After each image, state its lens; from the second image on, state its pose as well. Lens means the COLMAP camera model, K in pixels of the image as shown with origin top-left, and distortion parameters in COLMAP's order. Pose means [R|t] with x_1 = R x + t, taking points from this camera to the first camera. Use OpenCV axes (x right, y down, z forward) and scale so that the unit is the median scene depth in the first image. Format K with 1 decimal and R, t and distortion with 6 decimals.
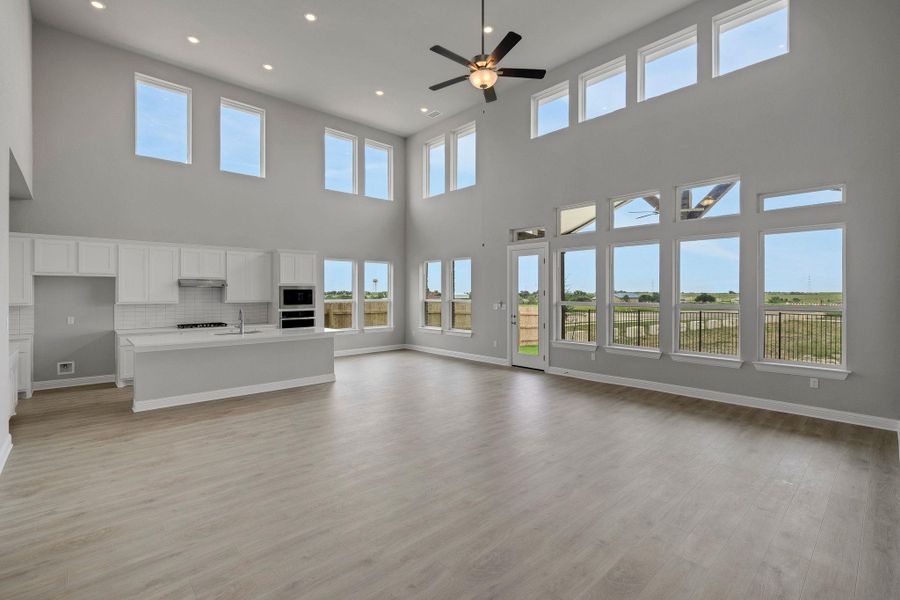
lens RADIAL K [[408.8, 0, 464.7], [0, 408.8, 296.0], [0, 0, 1]] dist [-0.018029, 0.000400]
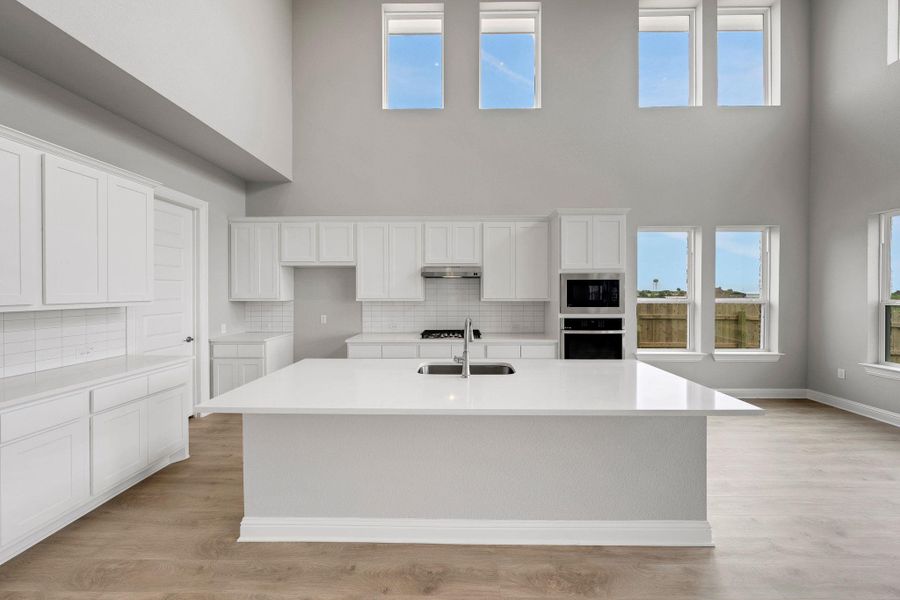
lens RADIAL K [[325.6, 0, 451.8], [0, 325.6, 292.4], [0, 0, 1]] dist [-0.001566, -0.000043]
pose [[0.714013, 0.001618, -0.700131, -0.239416], [-0.005237, 0.999982, -0.003029, 0.004144], [0.700113, 0.005829, 0.714008, 0.558587]]
